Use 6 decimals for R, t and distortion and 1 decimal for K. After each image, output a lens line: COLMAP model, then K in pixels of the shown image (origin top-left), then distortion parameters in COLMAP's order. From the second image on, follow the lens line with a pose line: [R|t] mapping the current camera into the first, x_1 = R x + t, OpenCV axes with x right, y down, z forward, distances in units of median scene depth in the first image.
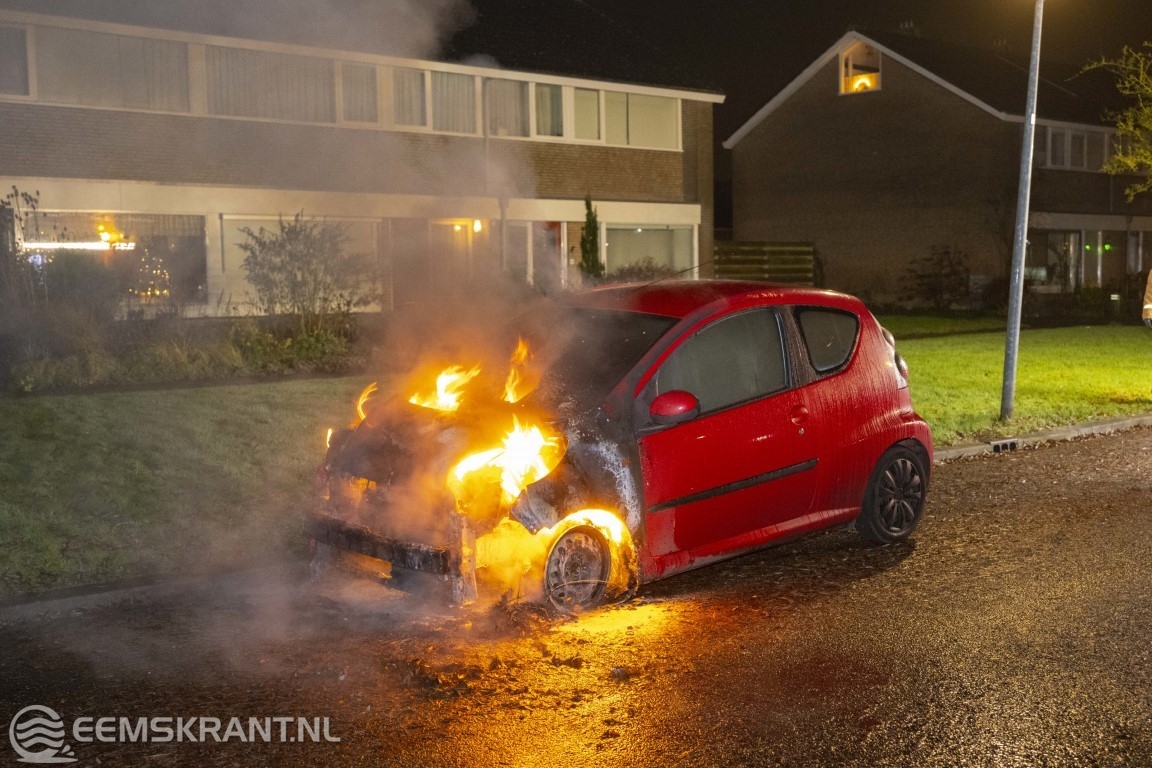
lens RADIAL K [[1345.7, 0, 576.0], [0, 1345.7, 384.0], [0, 0, 1]] dist [0.023950, 0.003753]
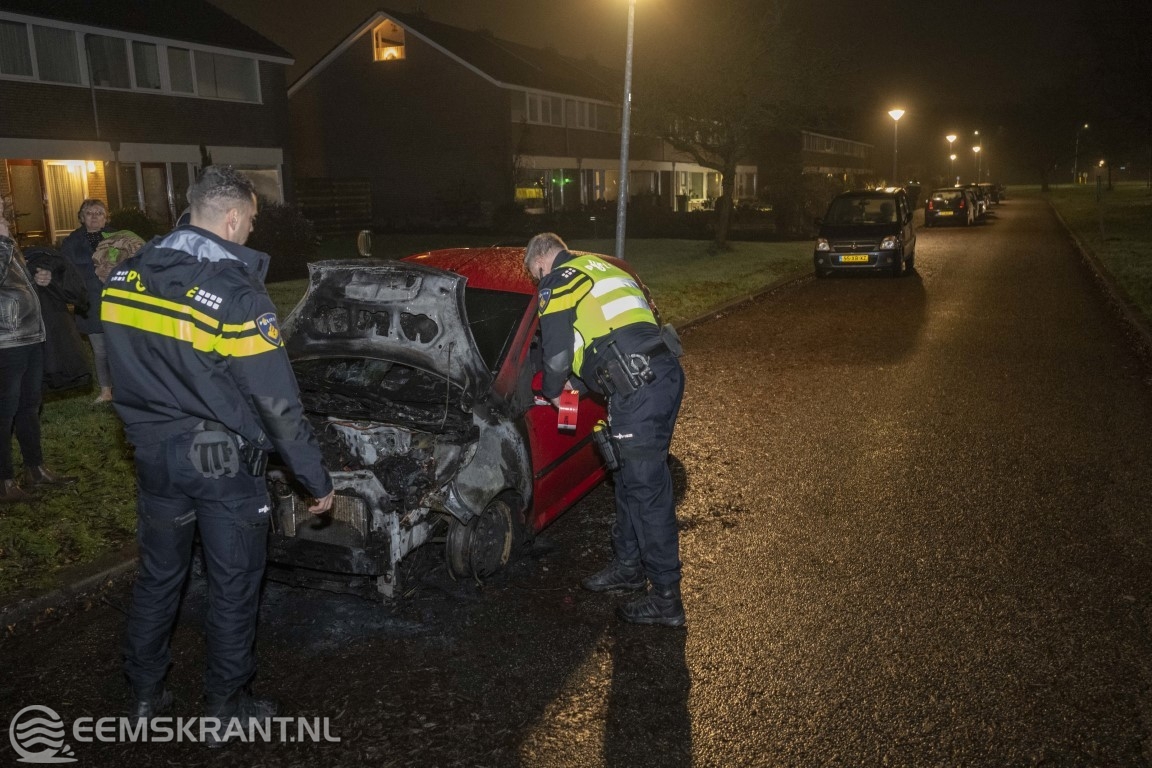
lens RADIAL K [[973.7, 0, 576.0], [0, 973.7, 384.0], [0, 0, 1]] dist [0.007346, 0.004938]
pose [[0.912549, -0.088508, 0.399276, -0.064485], [0.044098, 0.991904, 0.119089, -0.020547], [-0.406583, -0.091067, 0.909064, 0.080526]]
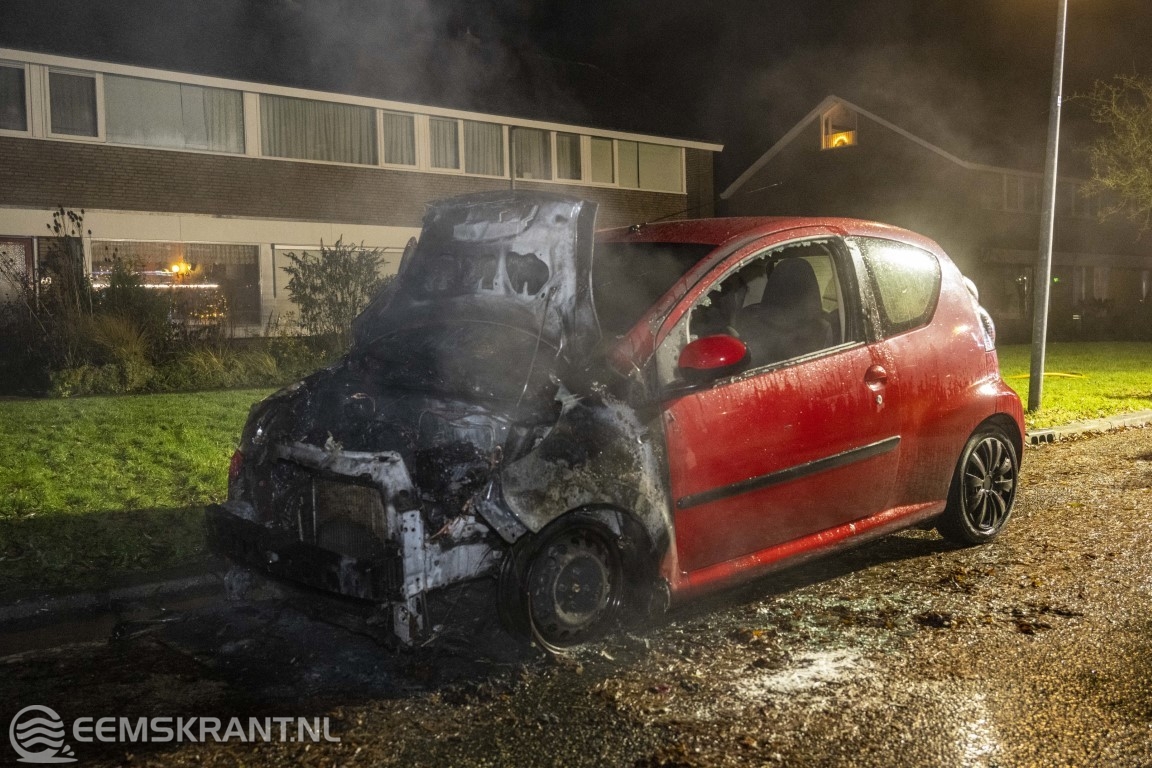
lens RADIAL K [[1100.4, 0, 576.0], [0, 1100.4, 384.0], [0, 0, 1]] dist [0.001024, 0.005289]
pose [[0.999800, -0.006682, -0.018863, 0.003365], [0.006261, 0.999732, -0.022305, 0.013010], [0.019007, 0.022182, 0.999573, 0.122836]]
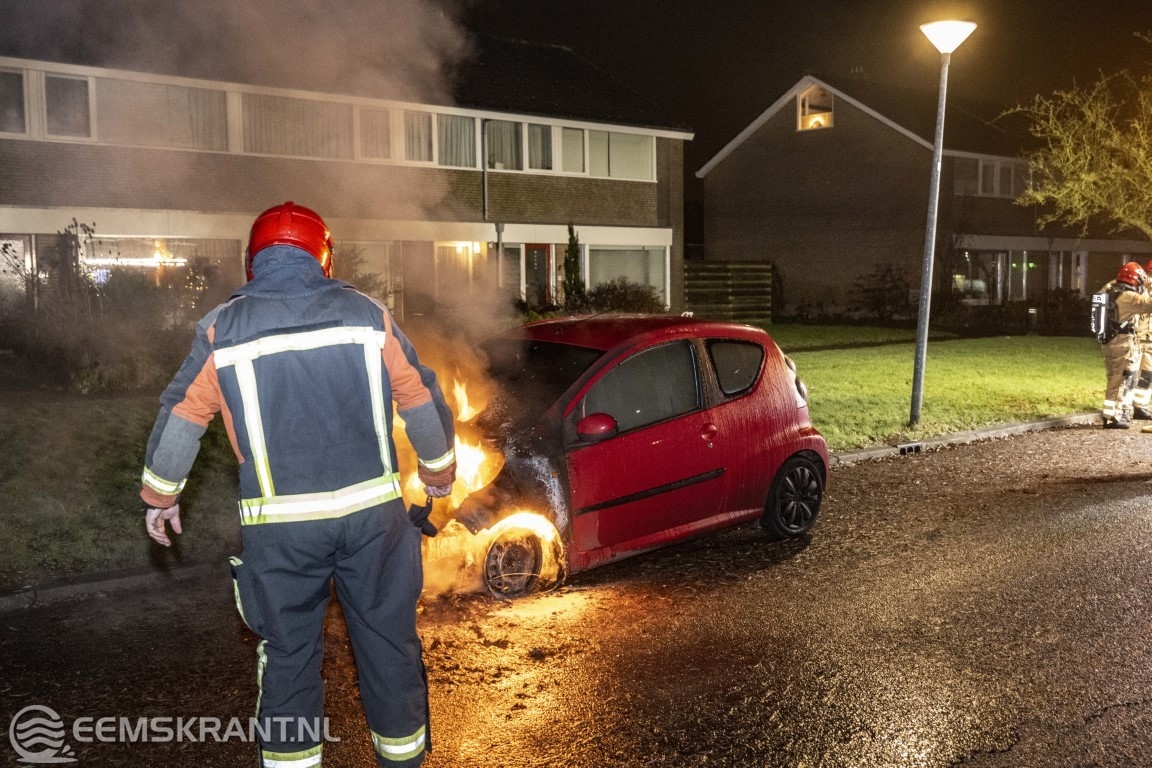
lens RADIAL K [[1175.5, 0, 549.7], [0, 1175.5, 387.3], [0, 0, 1]] dist [0.013517, 0.011787]
pose [[0.999777, 0.004392, -0.020675, 0.015269], [-0.004243, 0.999965, 0.007250, -0.007425], [0.020706, -0.007161, 0.999760, -0.012180]]
